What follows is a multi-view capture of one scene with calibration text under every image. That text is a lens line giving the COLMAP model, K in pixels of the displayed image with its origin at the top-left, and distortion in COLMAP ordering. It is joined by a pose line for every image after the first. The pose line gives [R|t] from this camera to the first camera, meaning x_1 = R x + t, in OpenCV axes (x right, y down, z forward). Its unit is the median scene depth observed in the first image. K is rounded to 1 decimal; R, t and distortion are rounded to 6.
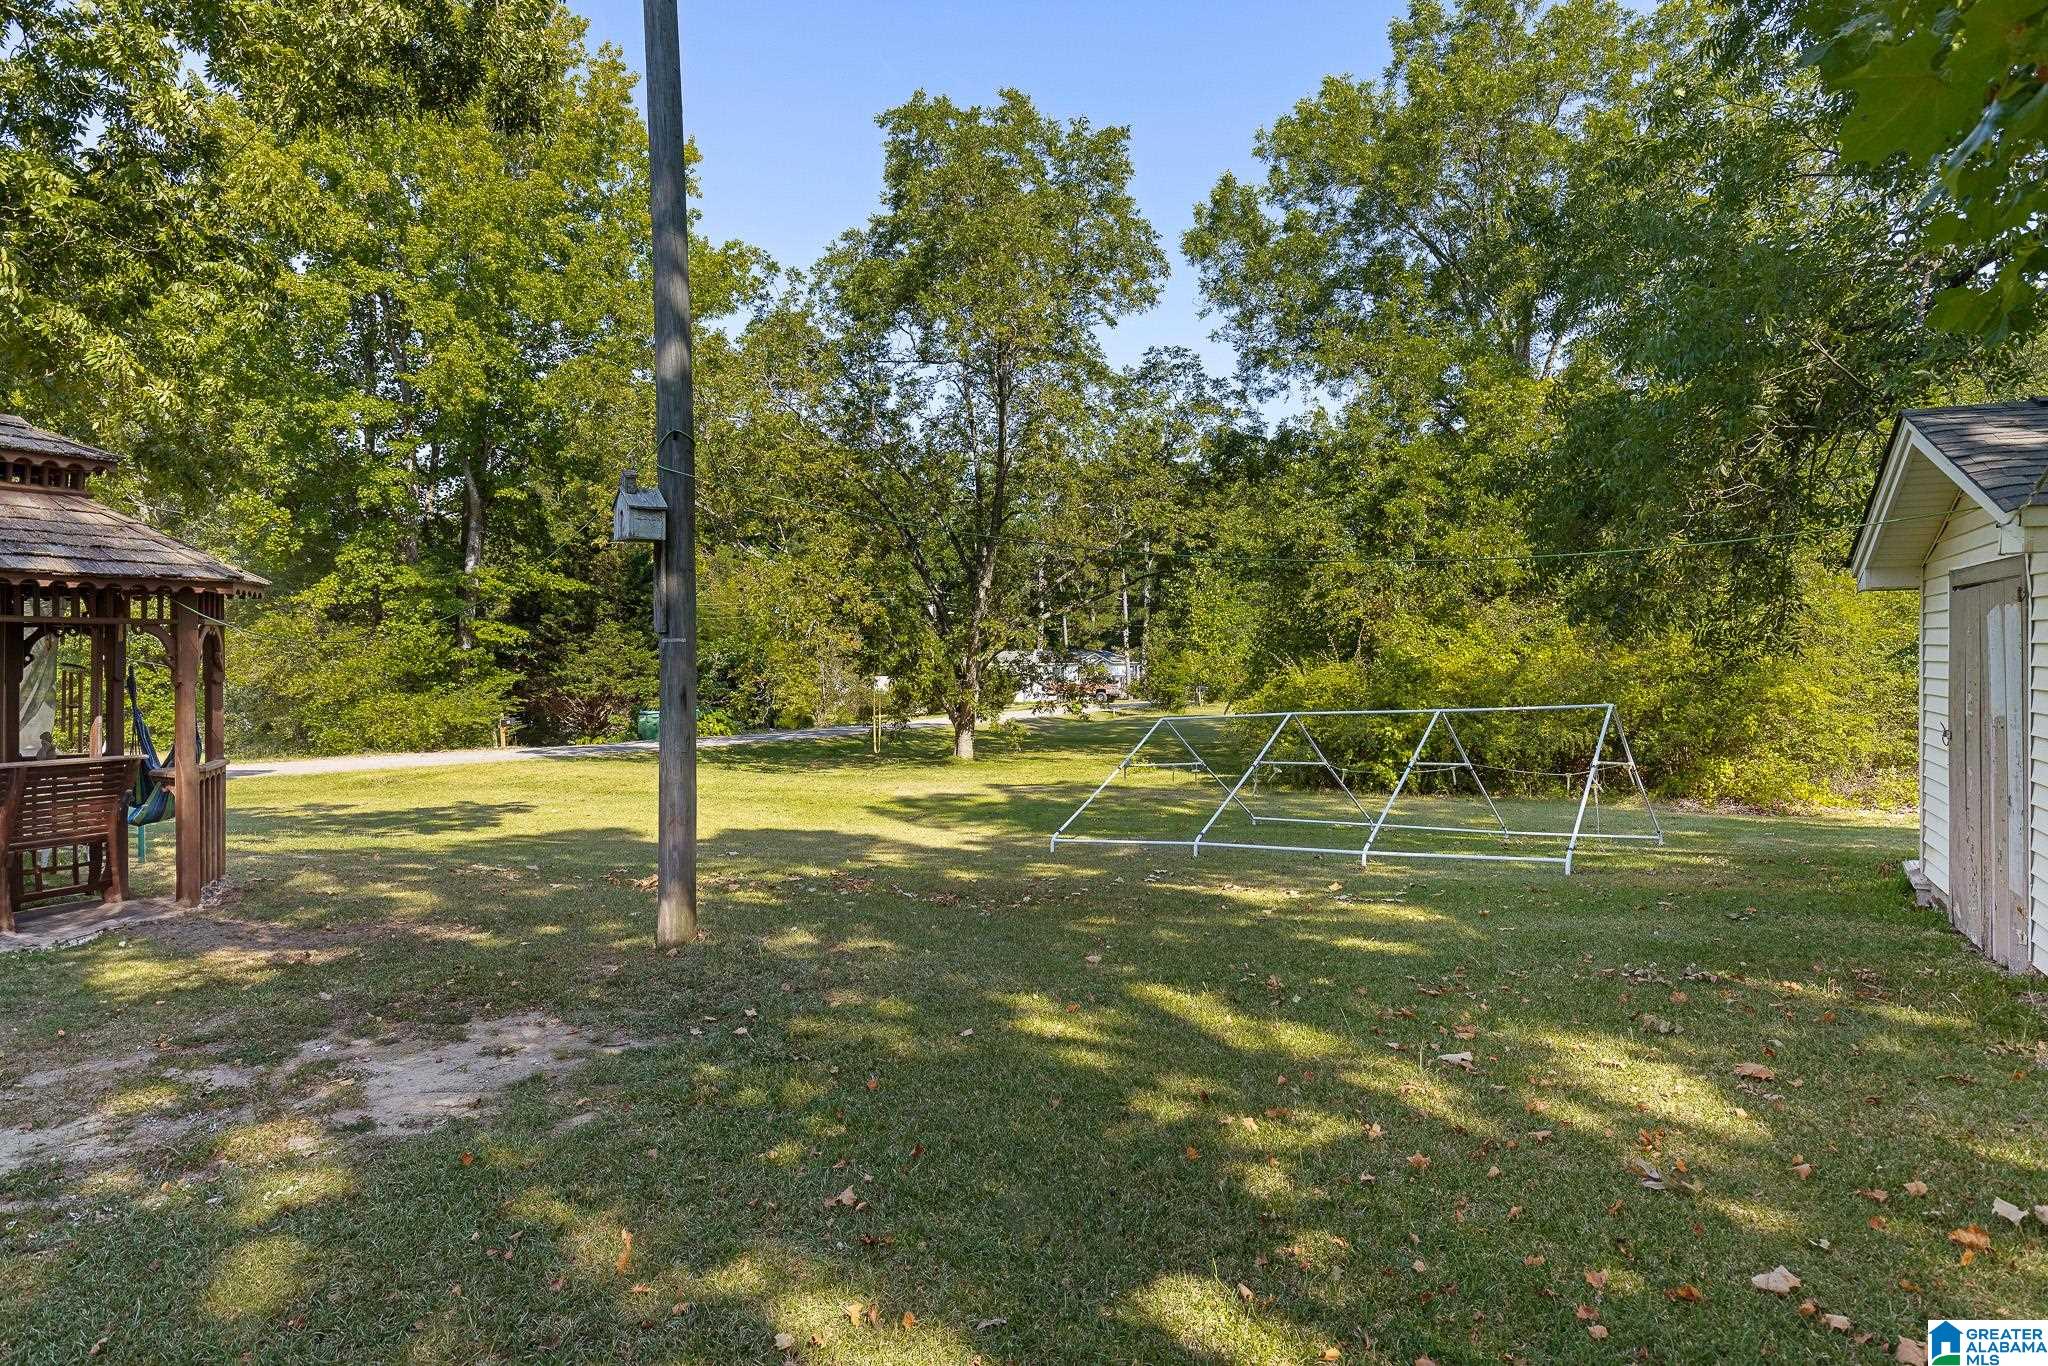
lens RADIAL K [[1214.2, 0, 1022.0], [0, 1214.2, 666.9], [0, 0, 1]] dist [-0.000598, -0.001488]
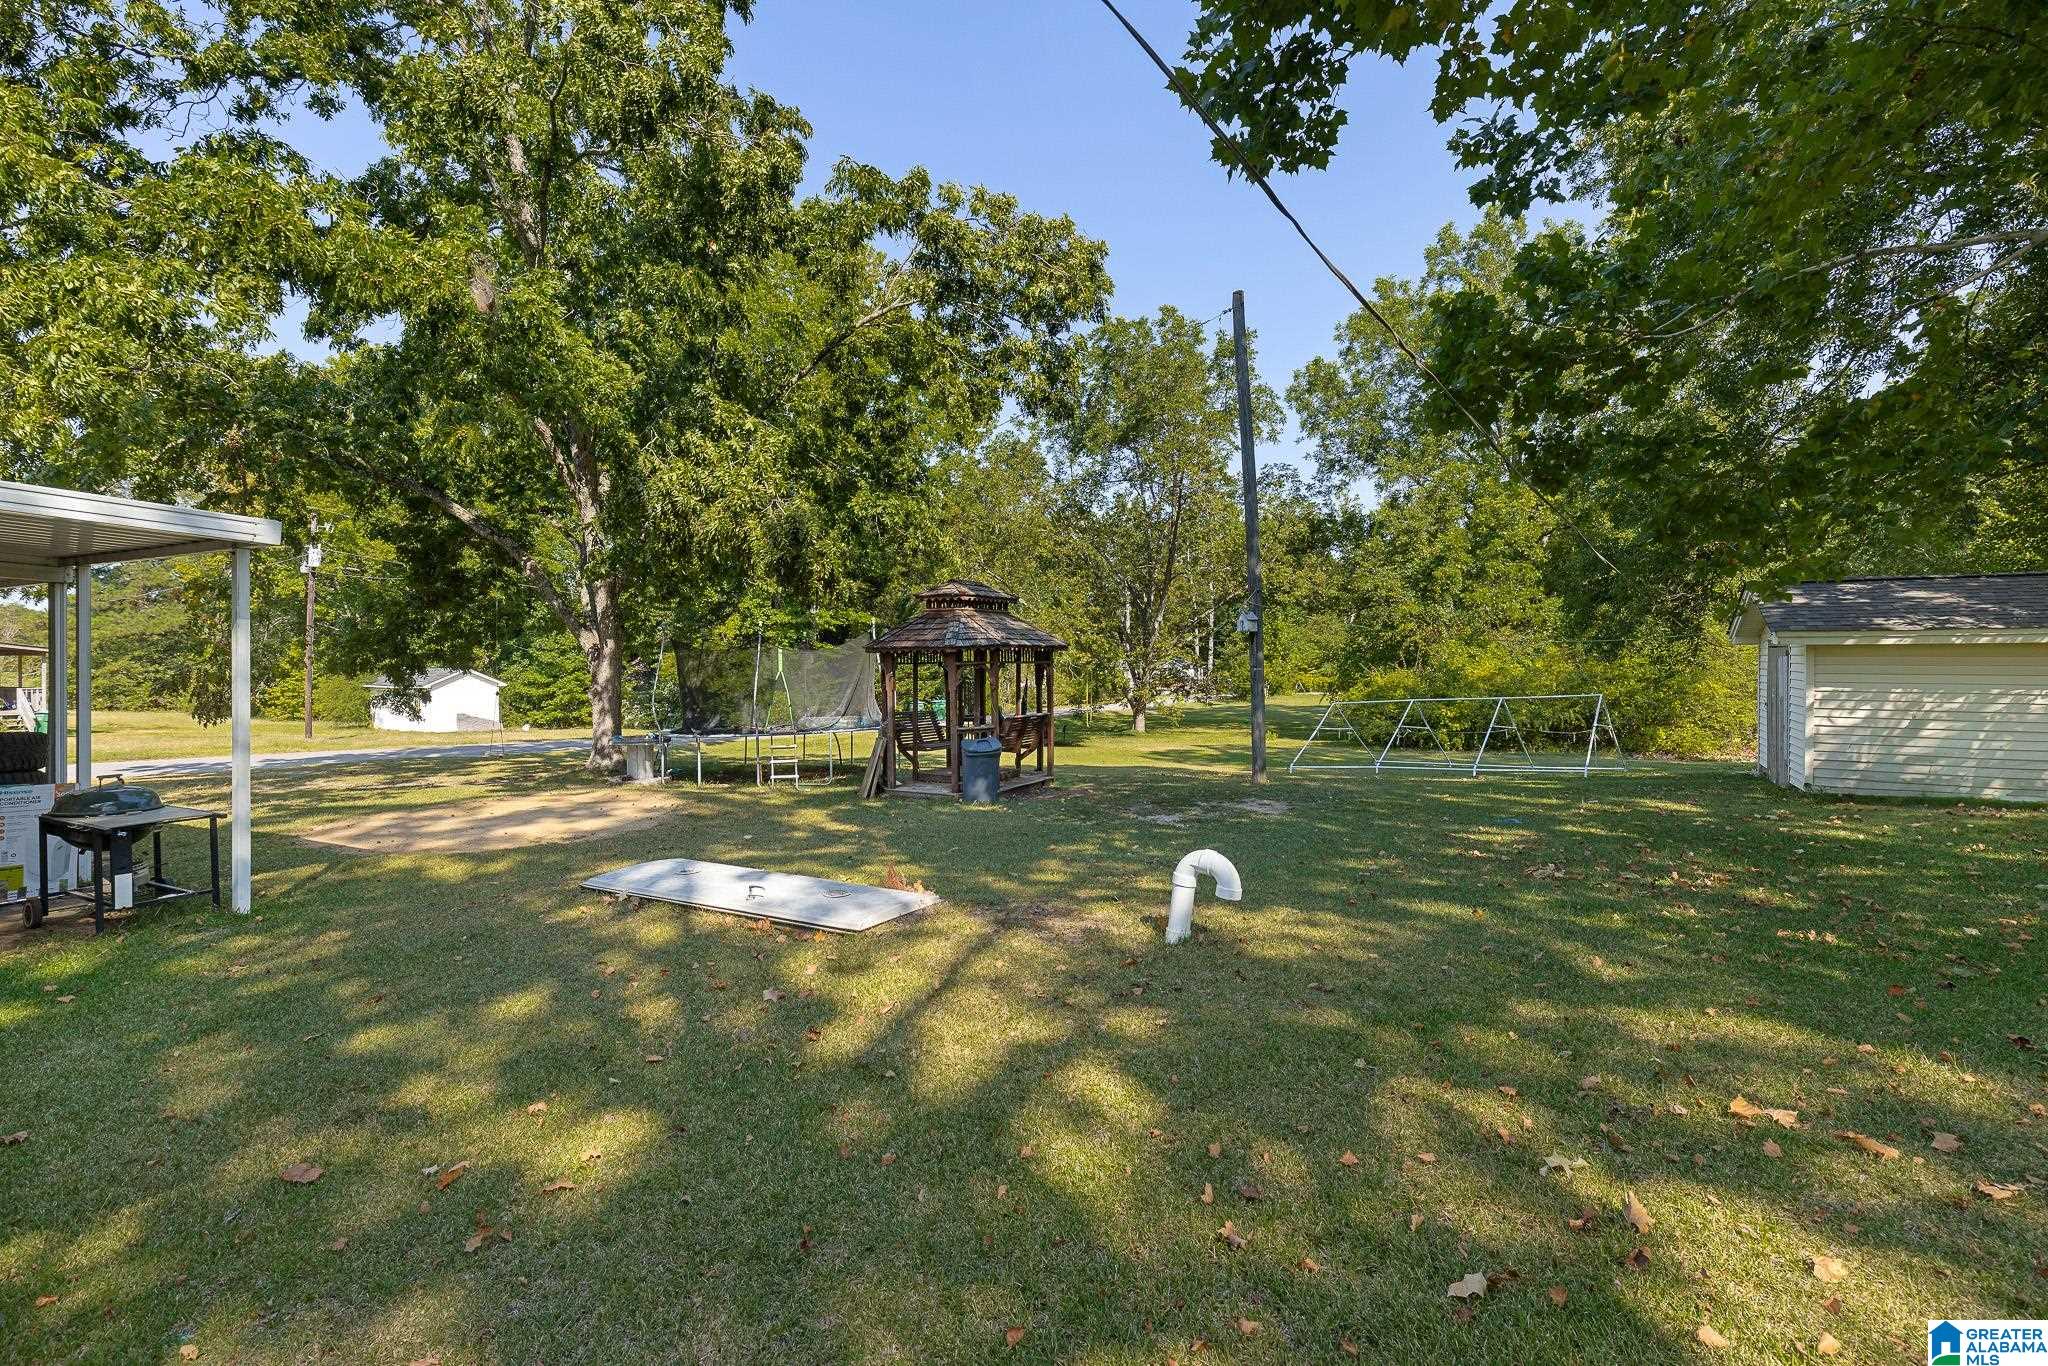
lens RADIAL K [[927.1, 0, 1023.6], [0, 927.1, 673.0], [0, 0, 1]] dist [0.000783, 0.000349]
pose [[0.997723, -0.003060, -0.067379, -0.147557], [0.003332, 0.999987, 0.003928, -0.005490], [0.067367, -0.004143, 0.997720, -0.235299]]
